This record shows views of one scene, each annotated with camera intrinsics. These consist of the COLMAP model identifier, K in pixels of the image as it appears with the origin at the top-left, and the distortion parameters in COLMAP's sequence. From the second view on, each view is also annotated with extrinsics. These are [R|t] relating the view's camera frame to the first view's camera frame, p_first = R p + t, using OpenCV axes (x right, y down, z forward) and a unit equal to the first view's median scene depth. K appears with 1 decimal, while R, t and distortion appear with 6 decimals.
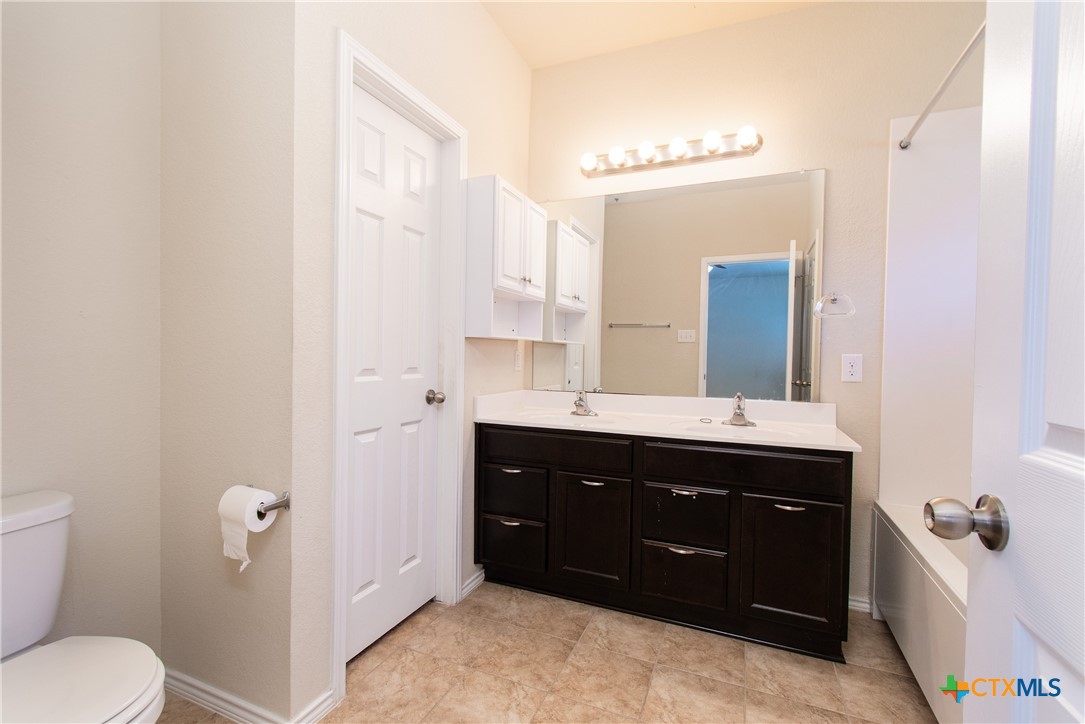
lens RADIAL K [[492.7, 0, 541.2], [0, 492.7, 353.4], [0, 0, 1]] dist [-0.000410, -0.000490]
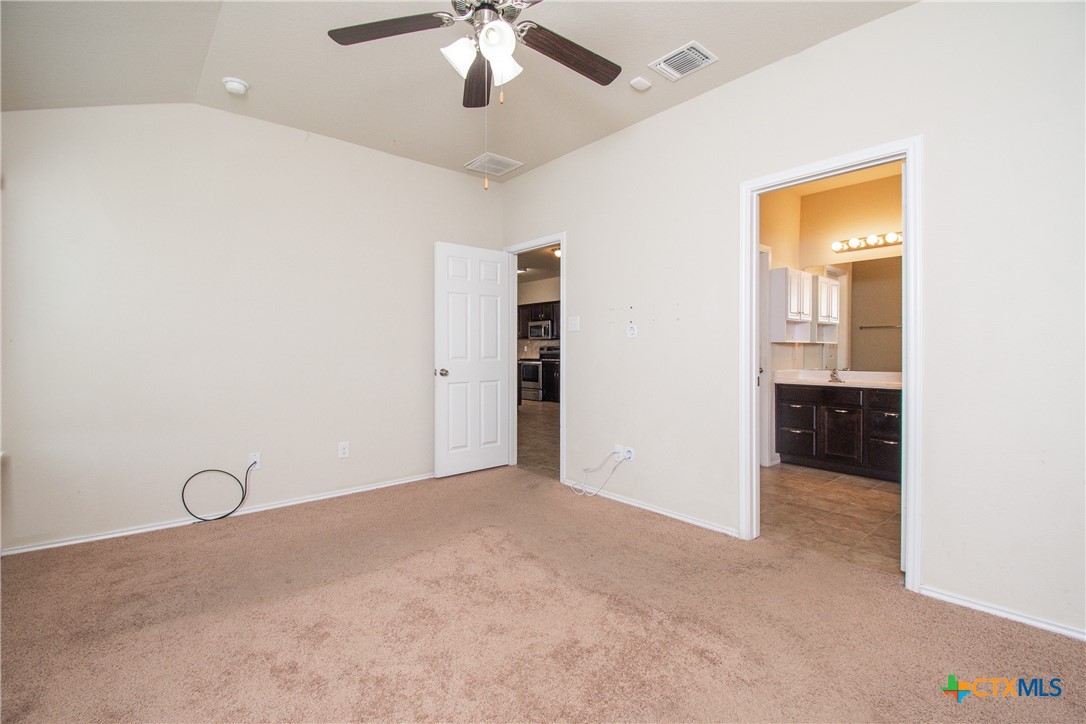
lens RADIAL K [[493.2, 0, 541.7], [0, 493.2, 353.4], [0, 0, 1]] dist [-0.000410, -0.000490]
pose [[0.895297, -0.016673, -0.445158, -0.084362], [0.017878, 0.999839, -0.001491, 0.000025], [0.445112, -0.006623, 0.895451, -1.233231]]
